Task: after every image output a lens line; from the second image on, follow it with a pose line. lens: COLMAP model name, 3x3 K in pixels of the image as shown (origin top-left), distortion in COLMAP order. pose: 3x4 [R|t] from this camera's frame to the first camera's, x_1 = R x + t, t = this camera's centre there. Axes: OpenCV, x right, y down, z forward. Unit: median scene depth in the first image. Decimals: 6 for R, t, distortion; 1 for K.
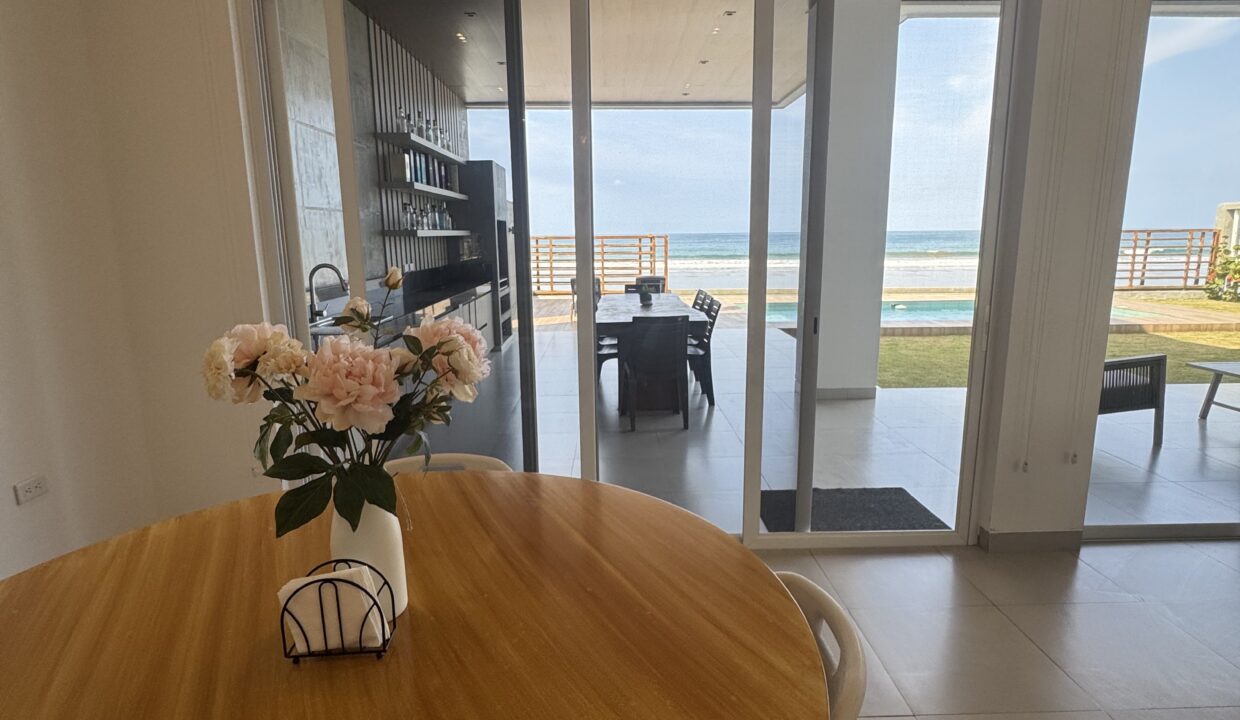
lens RADIAL K [[660.3, 0, 620.0], [0, 660.3, 360.0], [0, 0, 1]] dist [-0.004511, -0.001011]
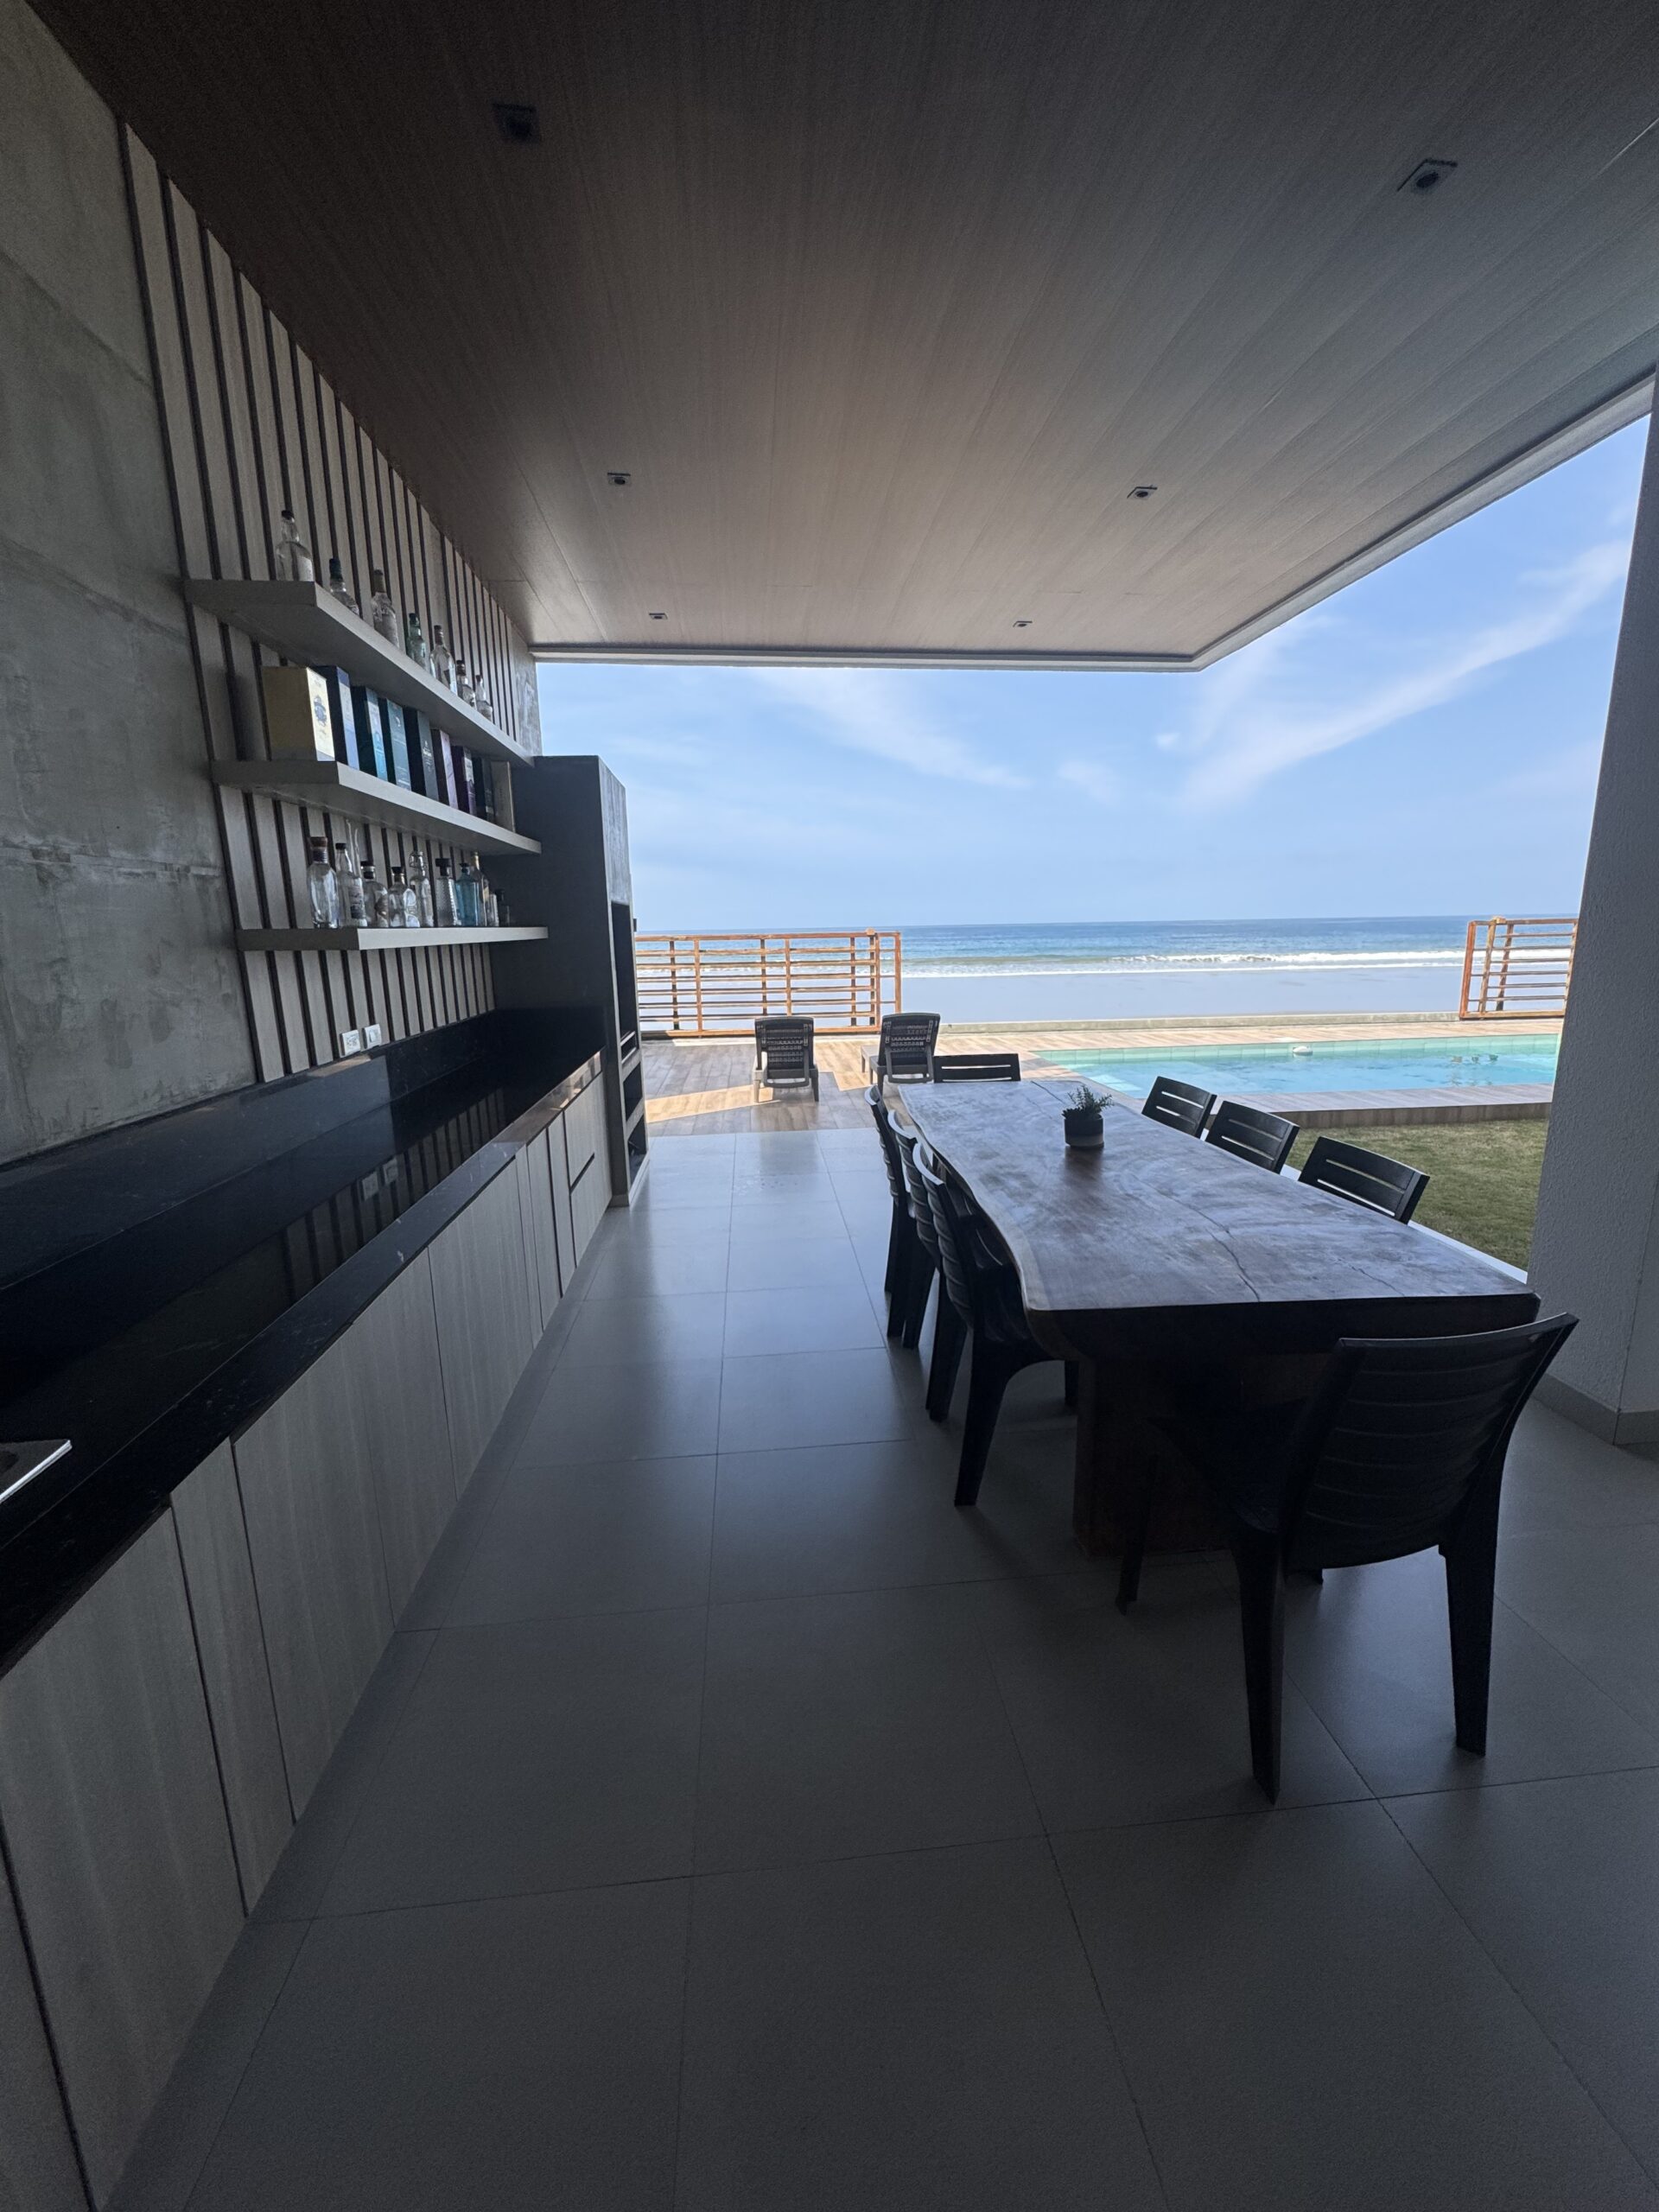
lens RADIAL K [[893.5, 0, 829.5], [0, 893.5, 1106.0], [0, 0, 1]] dist [0.004493, 0.000179]
pose [[0.997264, -0.020644, 0.070975, -0.087735], [0.020064, 0.999759, 0.008875, -0.080543], [-0.071141, -0.007427, 0.997439, 0.402200]]
